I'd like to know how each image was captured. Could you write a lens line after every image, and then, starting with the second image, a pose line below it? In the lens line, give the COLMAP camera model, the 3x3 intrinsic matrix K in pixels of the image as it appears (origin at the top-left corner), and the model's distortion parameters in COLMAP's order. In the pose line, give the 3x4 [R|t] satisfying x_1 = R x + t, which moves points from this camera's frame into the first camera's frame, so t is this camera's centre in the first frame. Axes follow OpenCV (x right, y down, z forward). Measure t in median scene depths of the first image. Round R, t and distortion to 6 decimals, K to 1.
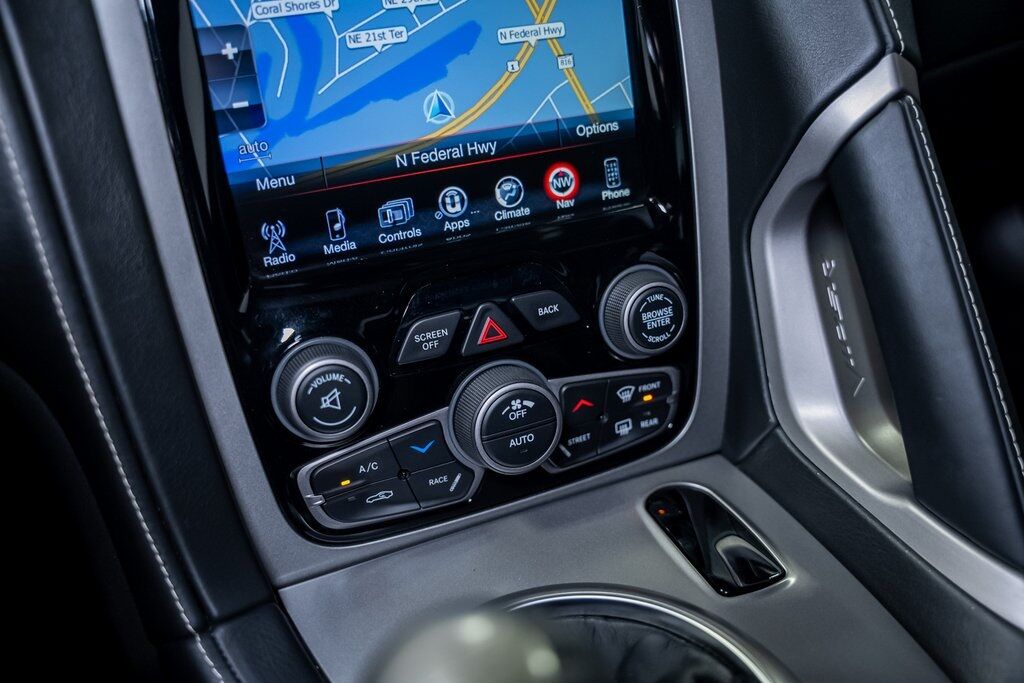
lens RADIAL K [[969.5, 0, 525.0], [0, 969.5, 373.0], [0, 0, 1]] dist [-0.032217, 0.000000]
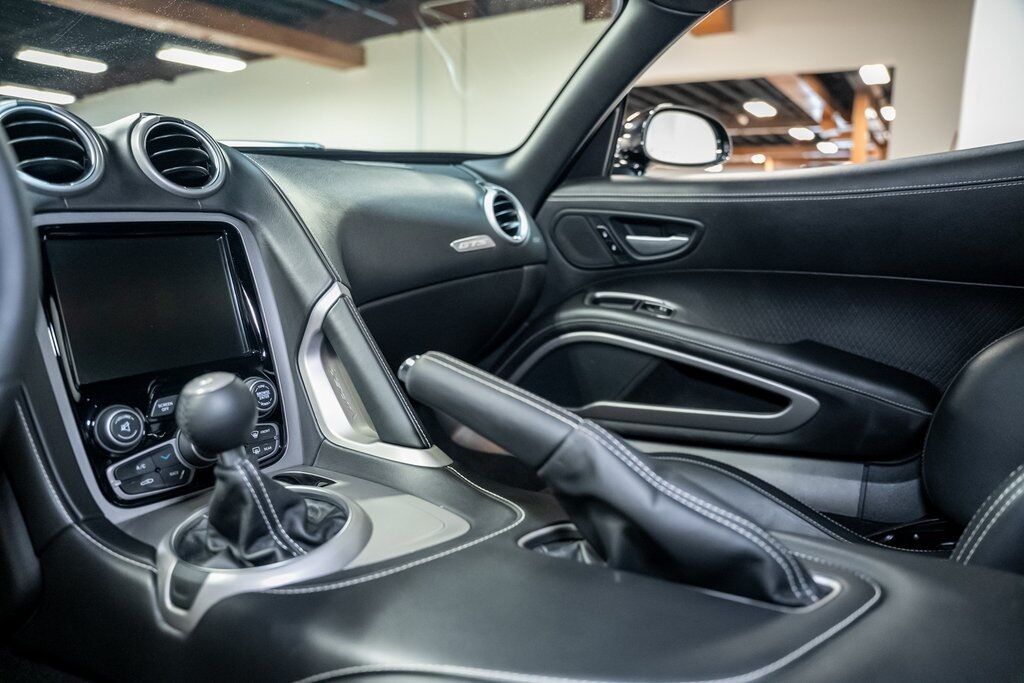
lens RADIAL K [[703.5, 0, 509.8], [0, 703.5, 345.9], [0, 0, 1]] dist [-0.126974, 0.047549]
pose [[0.873478, -0.090942, 0.478294, -0.138714], [0.261846, 0.915971, -0.304030, 0.520969], [-0.410454, 0.390803, 0.823894, -0.697807]]
